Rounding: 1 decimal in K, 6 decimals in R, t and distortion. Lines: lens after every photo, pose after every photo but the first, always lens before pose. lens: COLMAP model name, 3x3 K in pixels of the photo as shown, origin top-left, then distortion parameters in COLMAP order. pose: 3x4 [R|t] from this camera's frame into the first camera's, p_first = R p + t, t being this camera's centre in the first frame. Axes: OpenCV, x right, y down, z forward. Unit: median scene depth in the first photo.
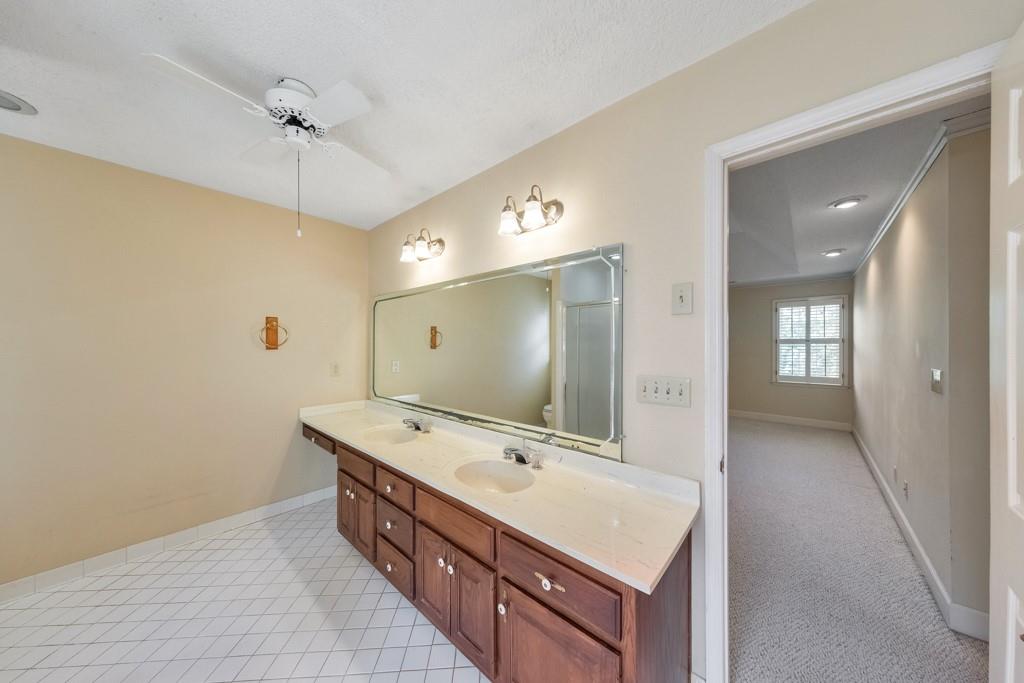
lens RADIAL K [[323.4, 0, 519.4], [0, 323.4, 346.5], [0, 0, 1]] dist [0.006662, -0.000295]
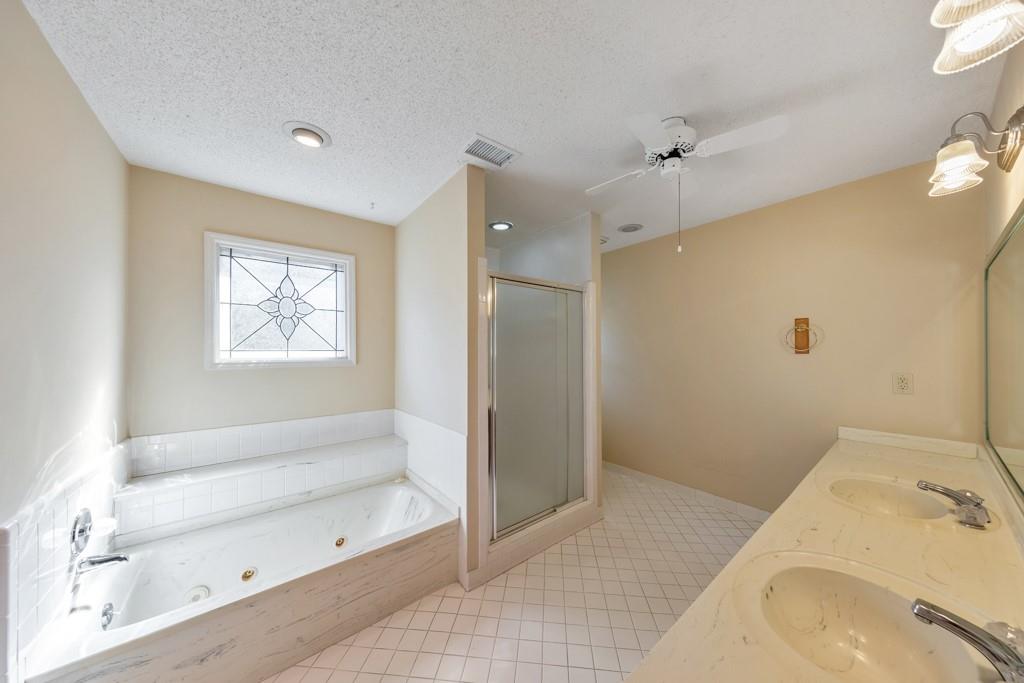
lens RADIAL K [[323.4, 0, 508.8], [0, 323.4, 348.6], [0, 0, 1]] dist [0.006662, -0.000295]
pose [[-0.177492, -0.006175, -0.984103, 0.298531], [0.003540, 0.999970, -0.006913, -0.002279], [0.984116, -0.004711, -0.177465, 0.361553]]
